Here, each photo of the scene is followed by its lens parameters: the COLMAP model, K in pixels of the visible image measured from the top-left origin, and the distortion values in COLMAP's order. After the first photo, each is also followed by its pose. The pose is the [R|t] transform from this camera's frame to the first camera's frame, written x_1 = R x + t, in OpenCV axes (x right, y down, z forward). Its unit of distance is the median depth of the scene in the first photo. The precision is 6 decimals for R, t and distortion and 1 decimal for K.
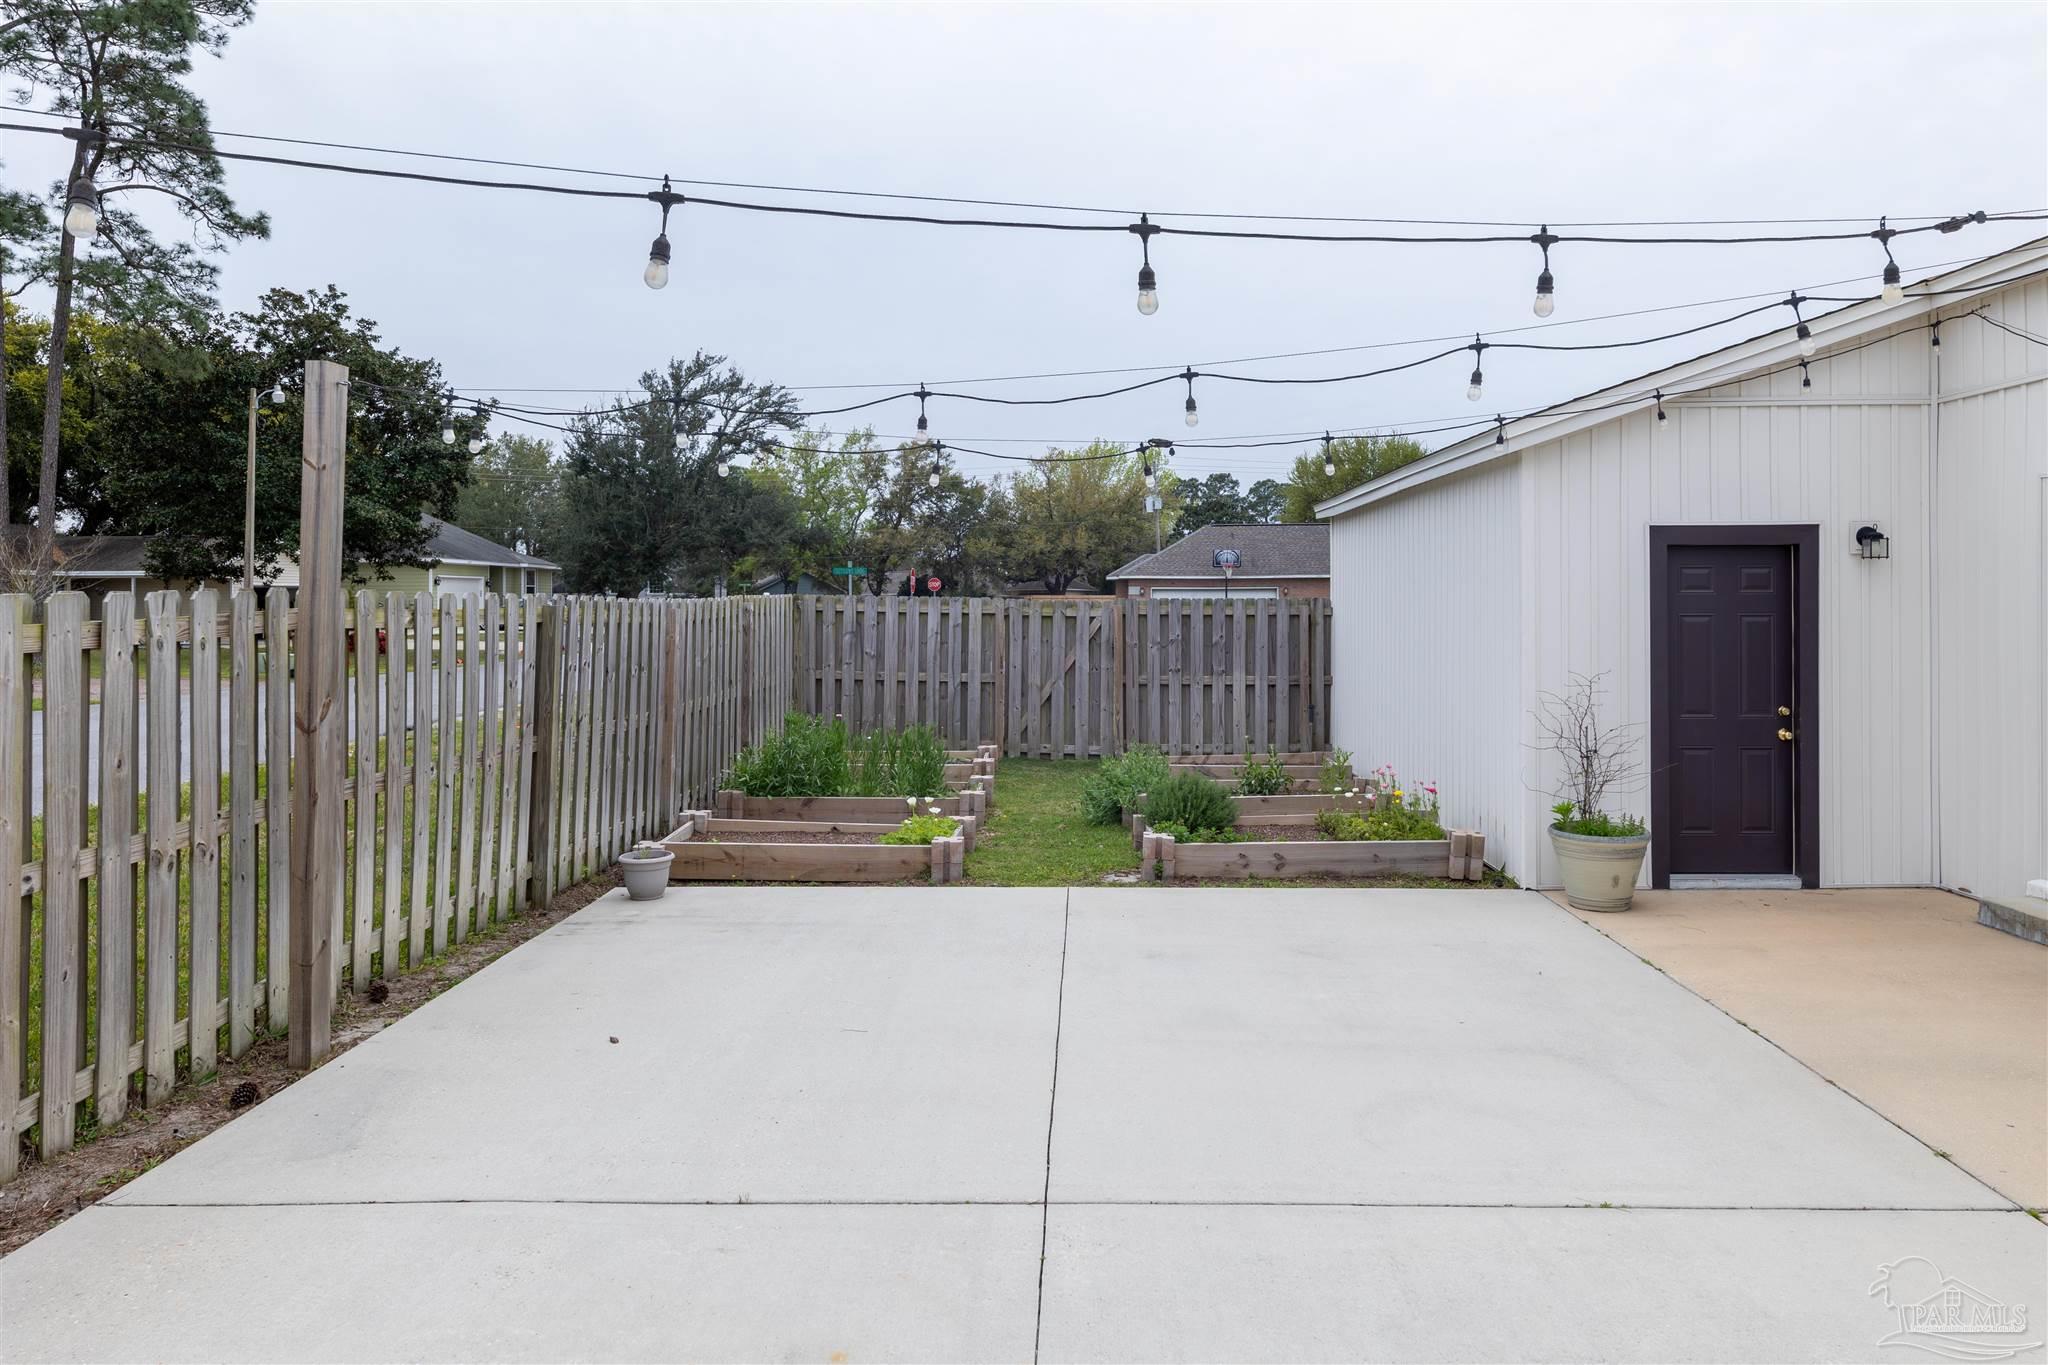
lens RADIAL K [[1394.1, 0, 1023.0], [0, 1394.1, 602.0], [0, 0, 1]] dist [0.000084, -0.000981]
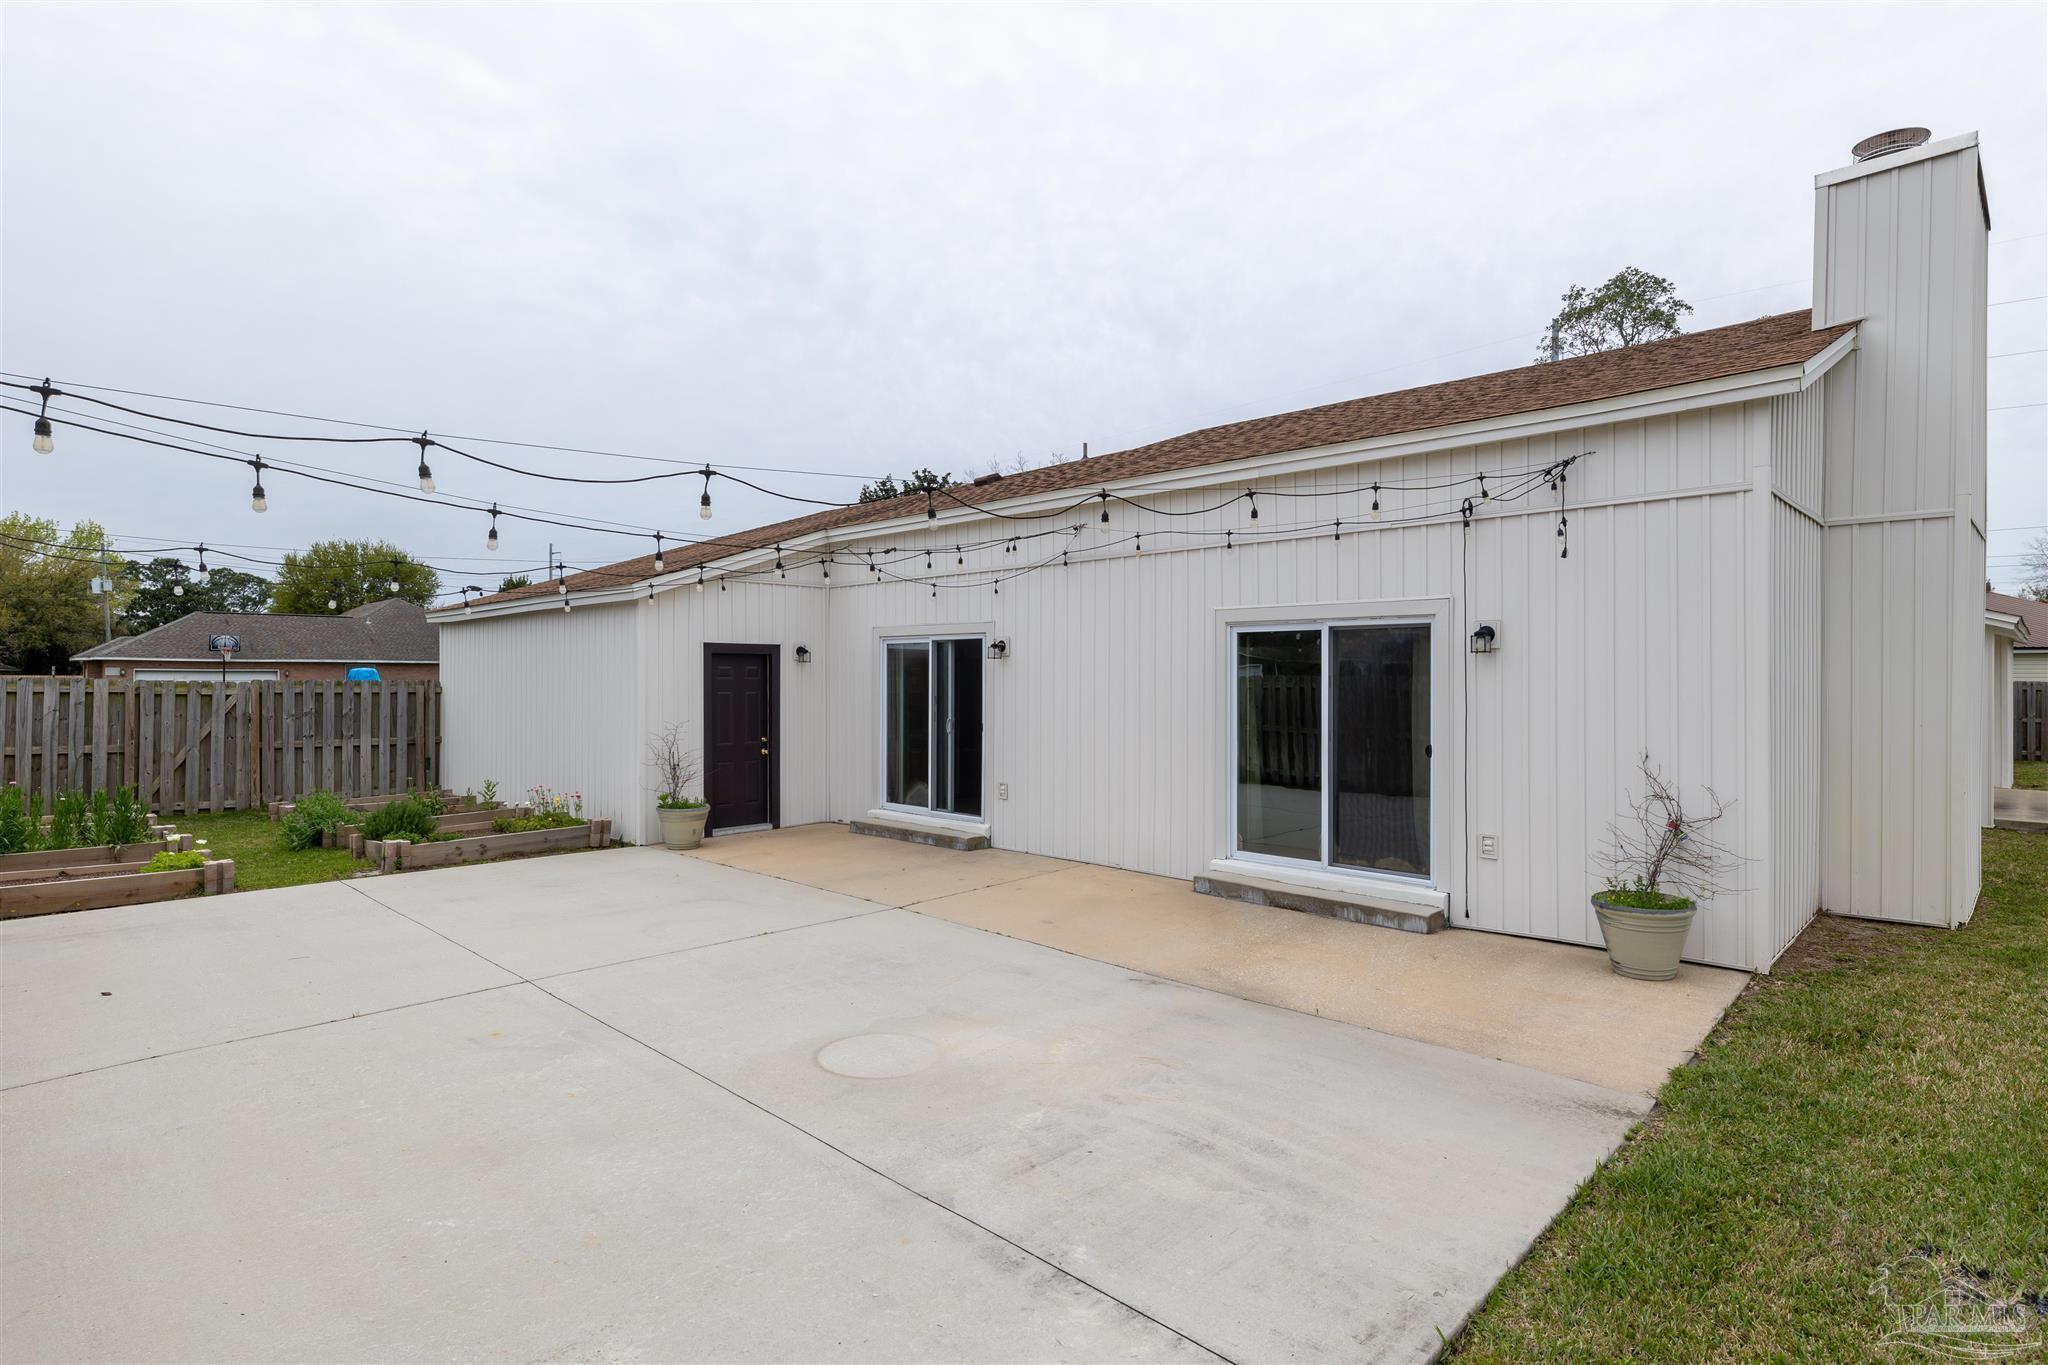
lens RADIAL K [[1047.6, 0, 1023.0], [0, 1047.6, 807.3], [0, 0, 1]] dist [-0.000868, 0.000165]
pose [[0.676762, -0.085119, 0.731264, -0.161235], [-0.001502, 0.993132, 0.116991, -0.000059], [-0.736200, -0.080274, 0.671986, -0.146323]]
